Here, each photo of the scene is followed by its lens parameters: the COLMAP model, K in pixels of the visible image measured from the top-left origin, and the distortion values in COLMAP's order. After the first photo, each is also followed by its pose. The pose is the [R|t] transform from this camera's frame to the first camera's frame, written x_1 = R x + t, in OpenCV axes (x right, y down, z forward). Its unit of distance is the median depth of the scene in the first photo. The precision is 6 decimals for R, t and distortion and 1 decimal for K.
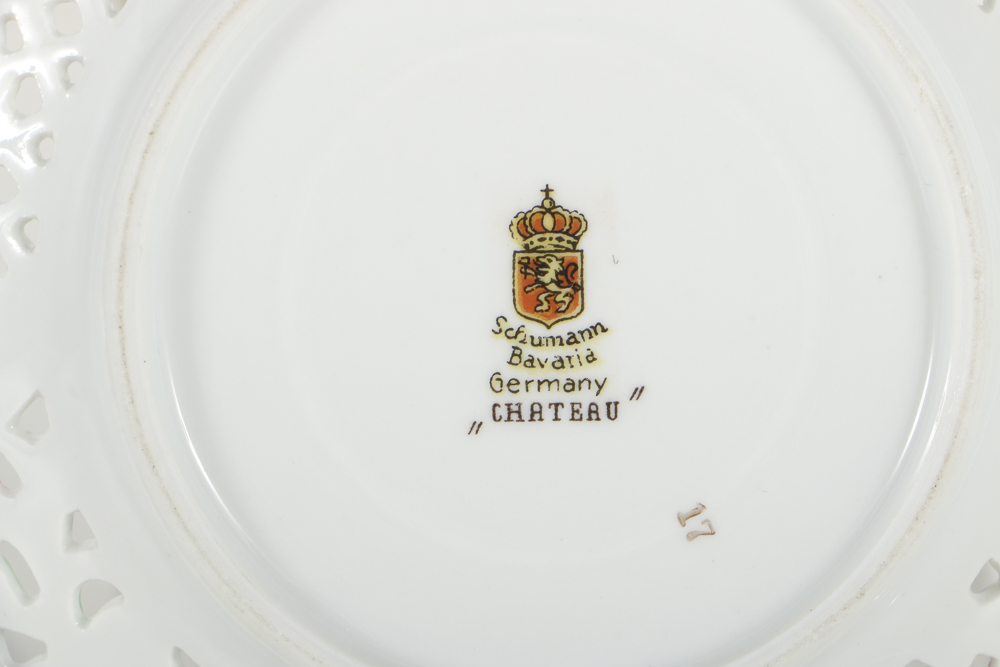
lens RADIAL K [[5608.8, 0, 502.5], [0, 5608.8, 331.9], [0, 0, 1]] dist [1.007547, 0.000000]
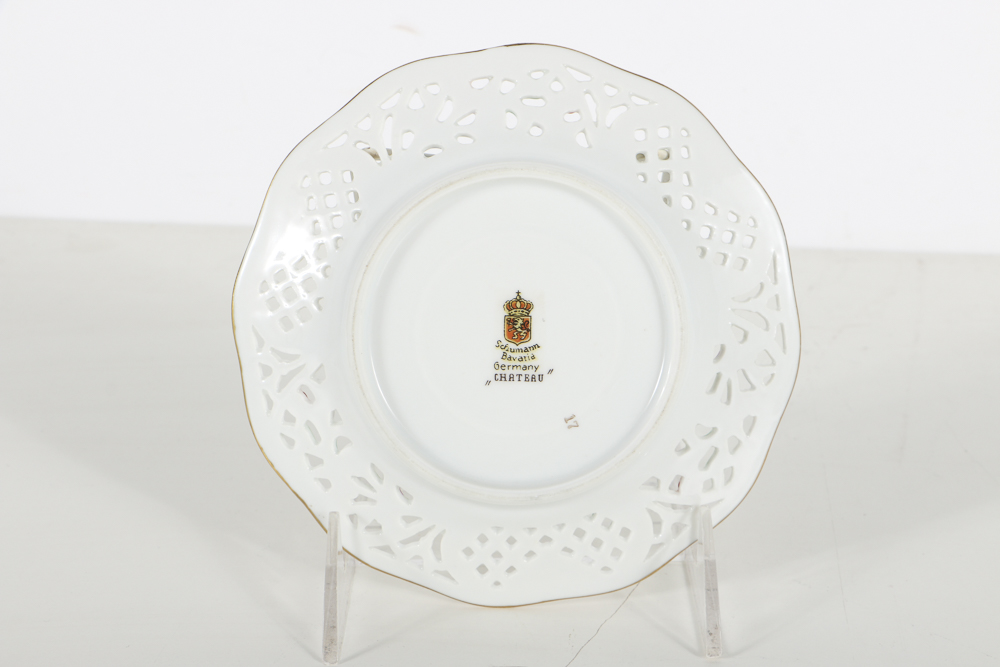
lens RADIAL K [[1766.0, 0, 496.7], [0, 1766.0, 338.7], [0, 0, 1]] dist [0.068007, 0.000000]
pose [[0.999405, 0.030269, -0.016542, 0.012169], [-0.030496, 0.999441, -0.013703, 0.007674], [0.016118, 0.014199, 0.999769, 0.182143]]
